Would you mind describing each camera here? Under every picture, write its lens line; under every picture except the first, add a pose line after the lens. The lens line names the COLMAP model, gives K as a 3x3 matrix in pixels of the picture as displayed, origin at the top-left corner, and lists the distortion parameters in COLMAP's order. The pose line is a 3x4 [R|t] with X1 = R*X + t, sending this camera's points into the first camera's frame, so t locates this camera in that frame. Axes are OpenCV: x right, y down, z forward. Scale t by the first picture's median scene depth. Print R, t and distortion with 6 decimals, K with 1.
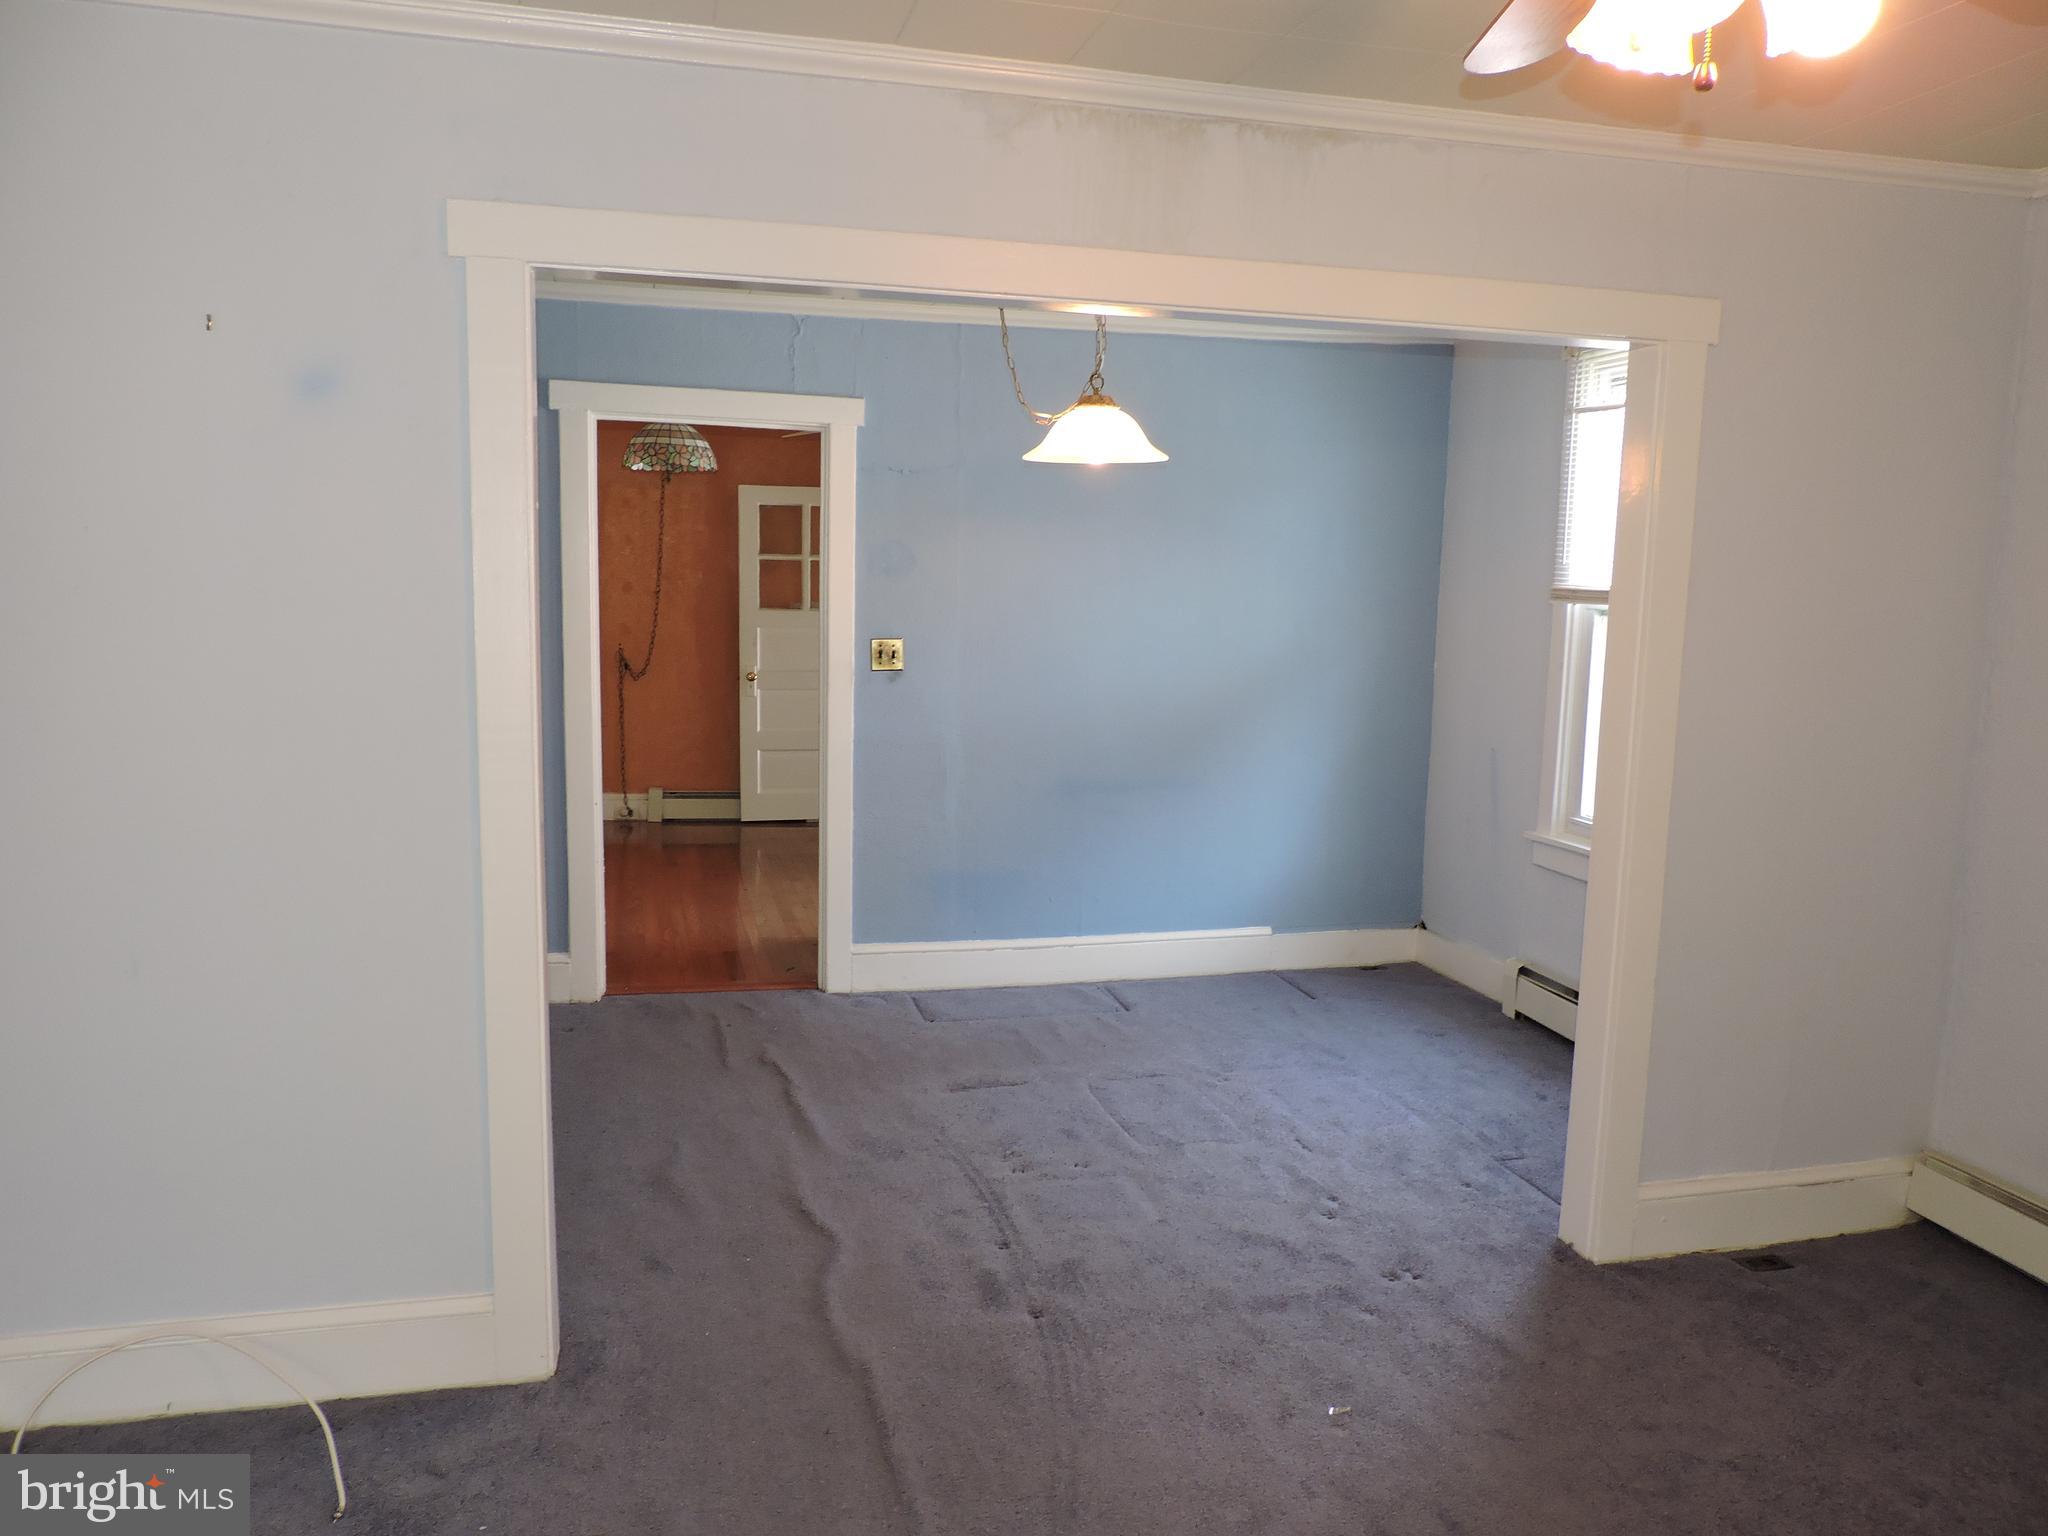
lens RADIAL K [[1458.7, 0, 1023.8], [0, 1458.7, 768.0], [0, 0, 1]] dist [-0.026118, 0.006733]
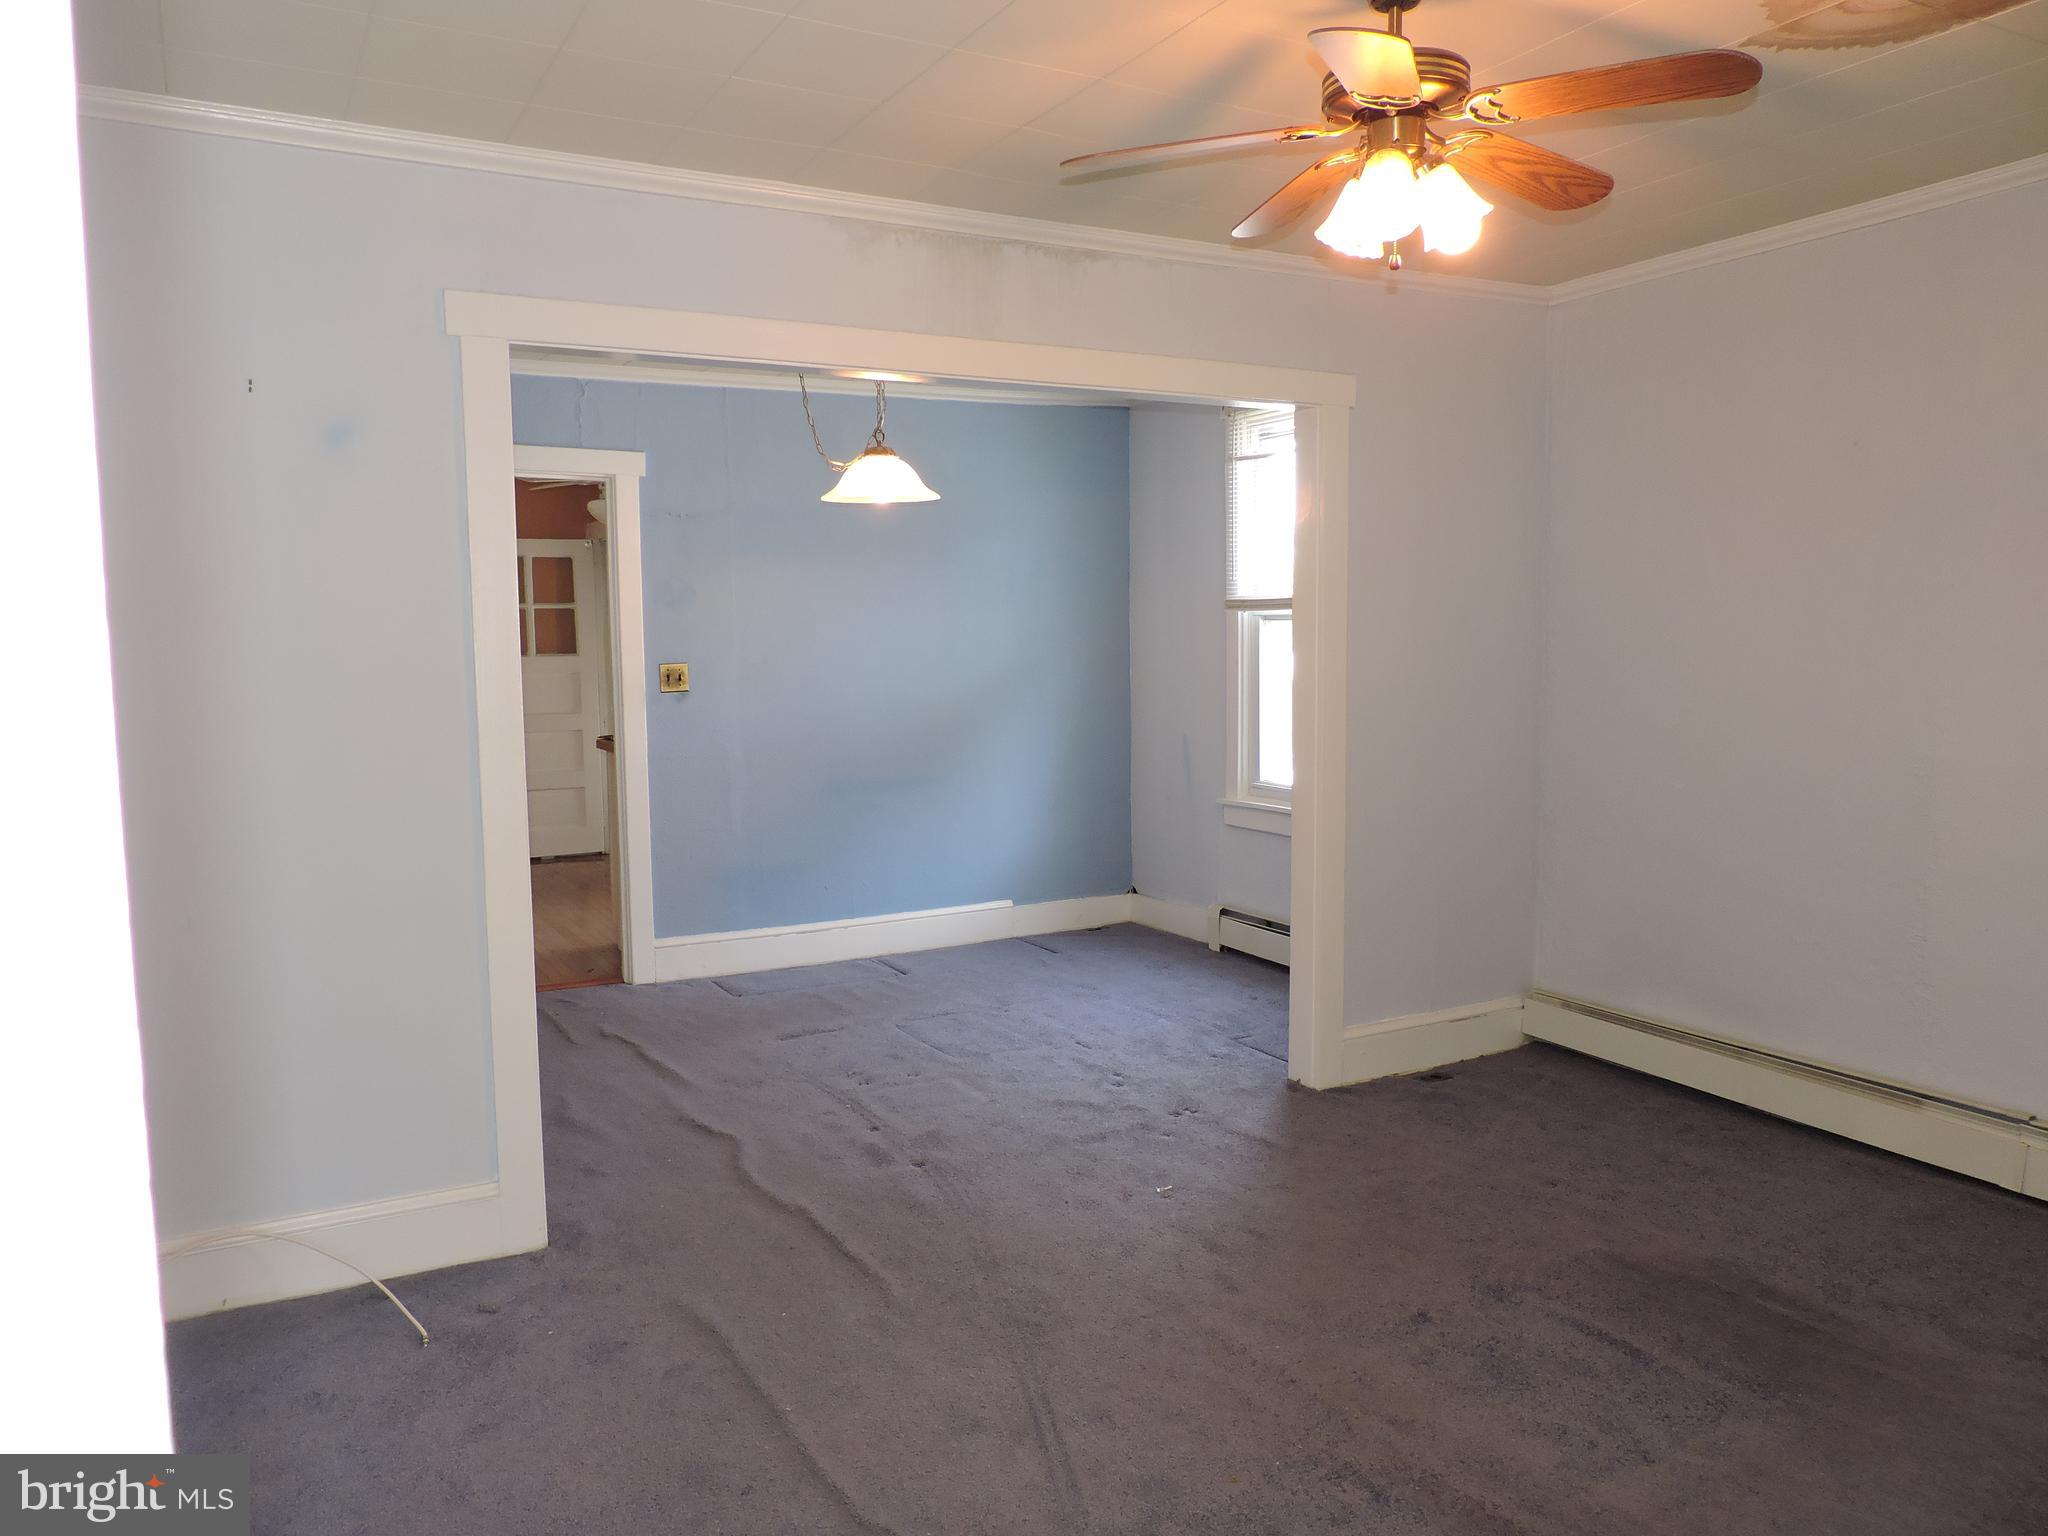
lens RADIAL K [[1458.2, 0, 1025.2], [0, 1458.2, 770.3], [0, 0, 1]] dist [-0.023202, 0.005361]
pose [[0.967412, -0.056358, 0.246857, -0.149245], [0.065507, 0.997431, -0.028998, 0.058100], [-0.244588, 0.044224, 0.968618, -0.201969]]
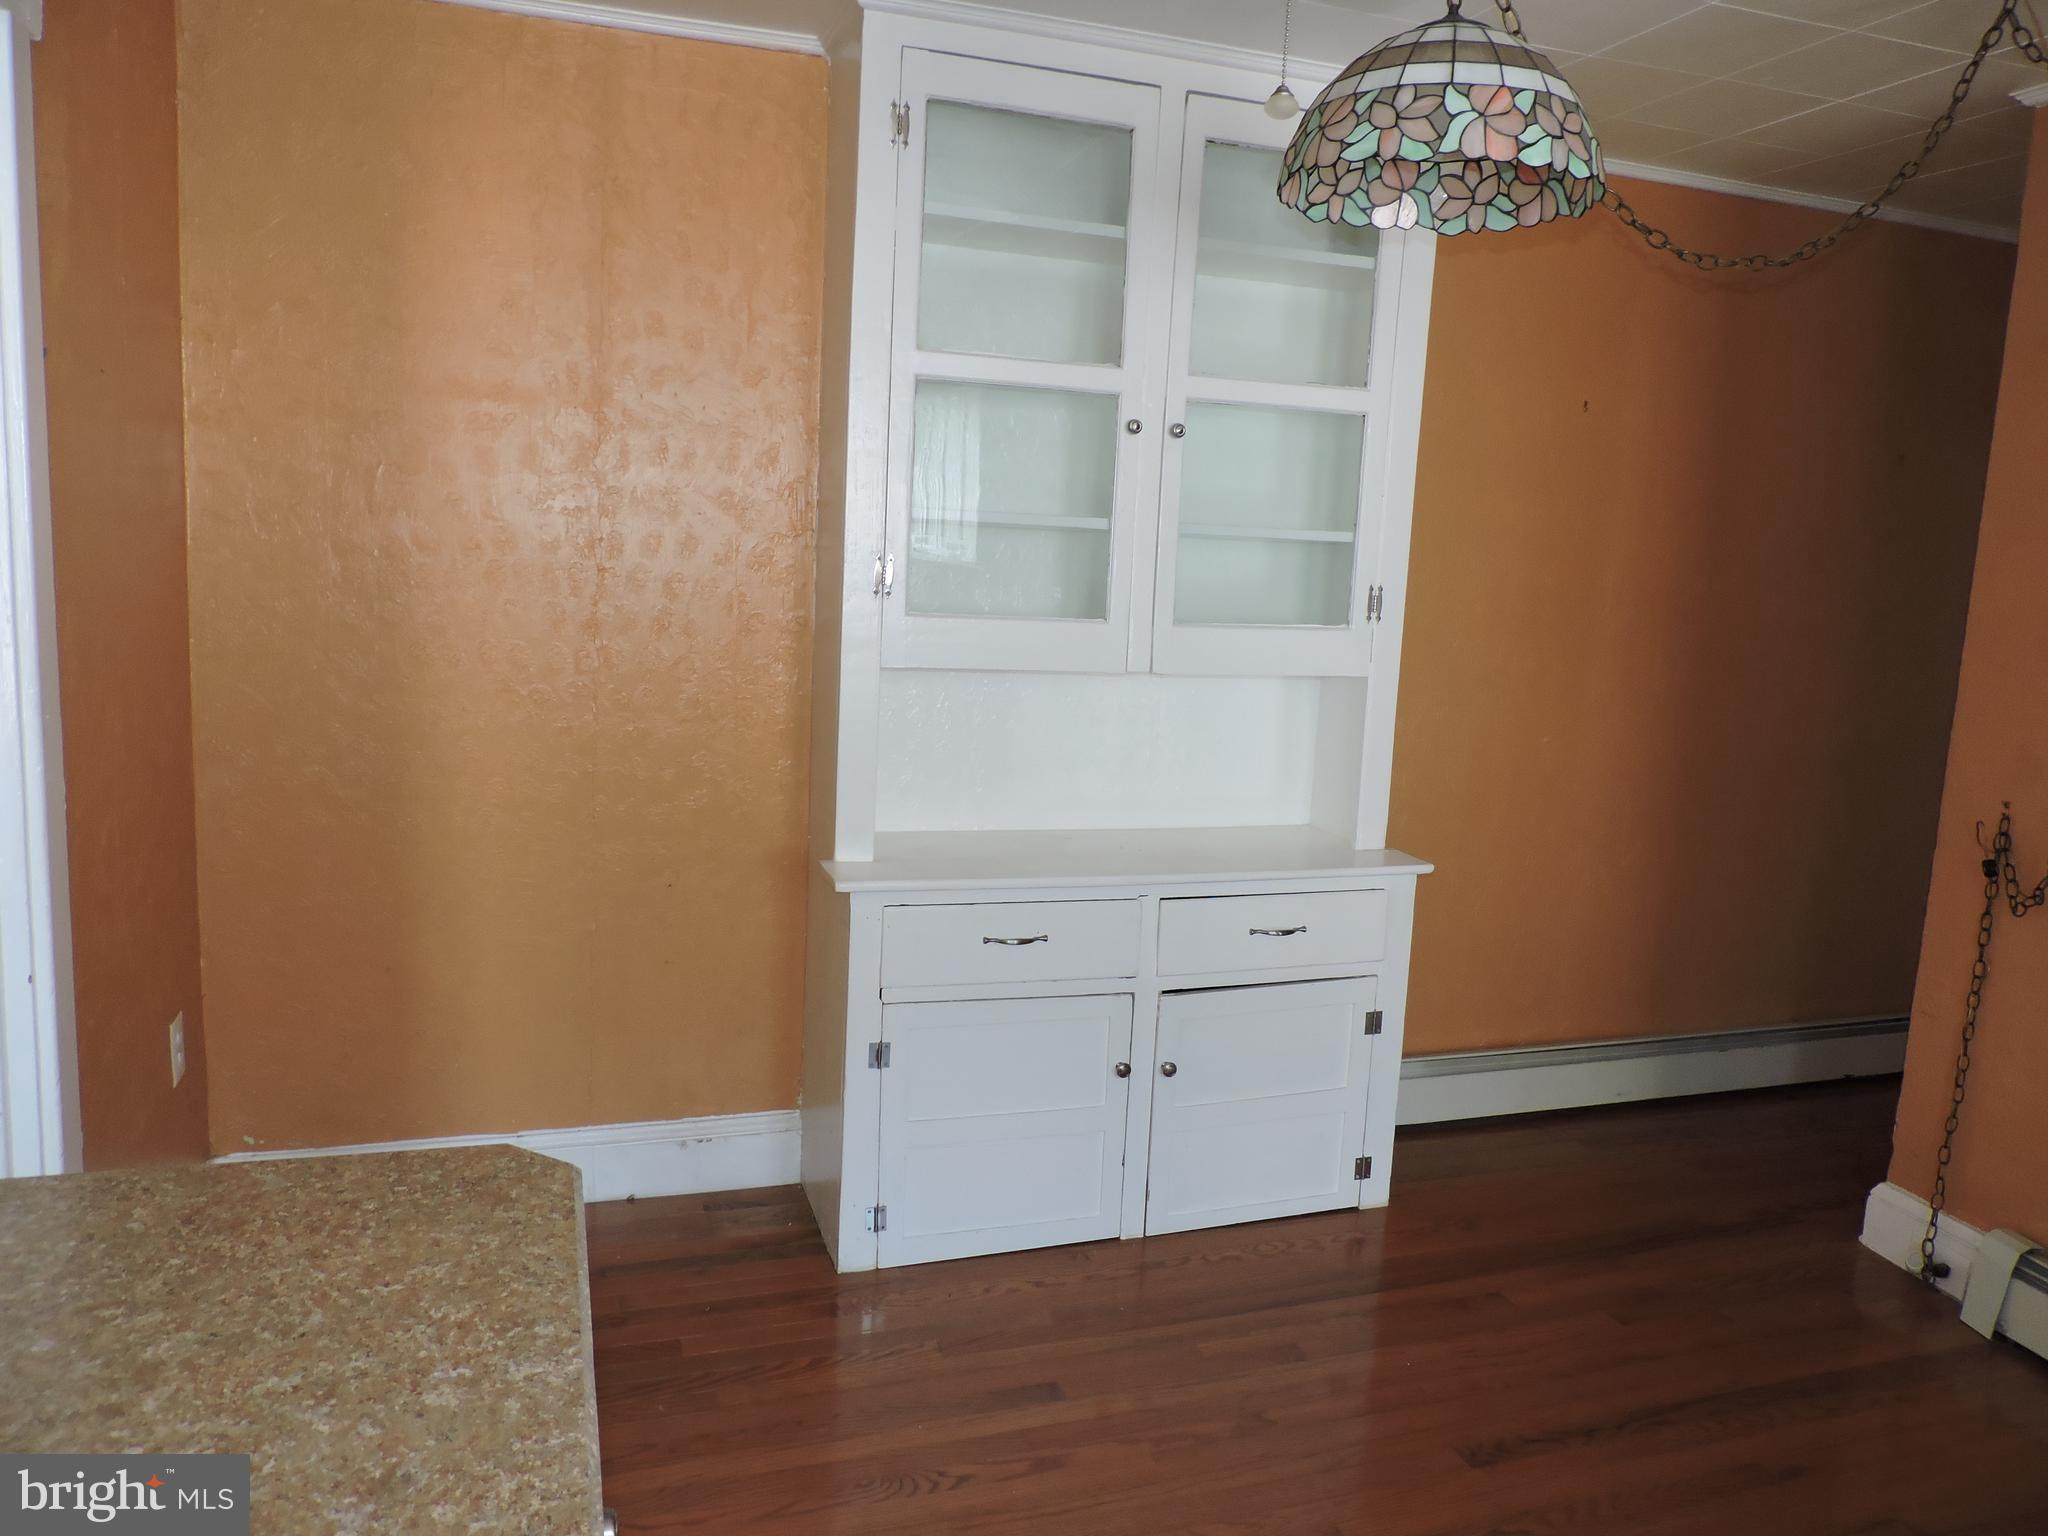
lens RADIAL K [[1433.2, 0, 1023.9], [0, 1433.2, 761.4], [0, 0, 1]] dist [-0.001296, -0.035572]
pose [[0.068712, 0.124537, -0.989833, 0.090682], [-0.182624, 0.976983, 0.110243, -0.190414], [0.980779, 0.173192, 0.089874, 1.566913]]
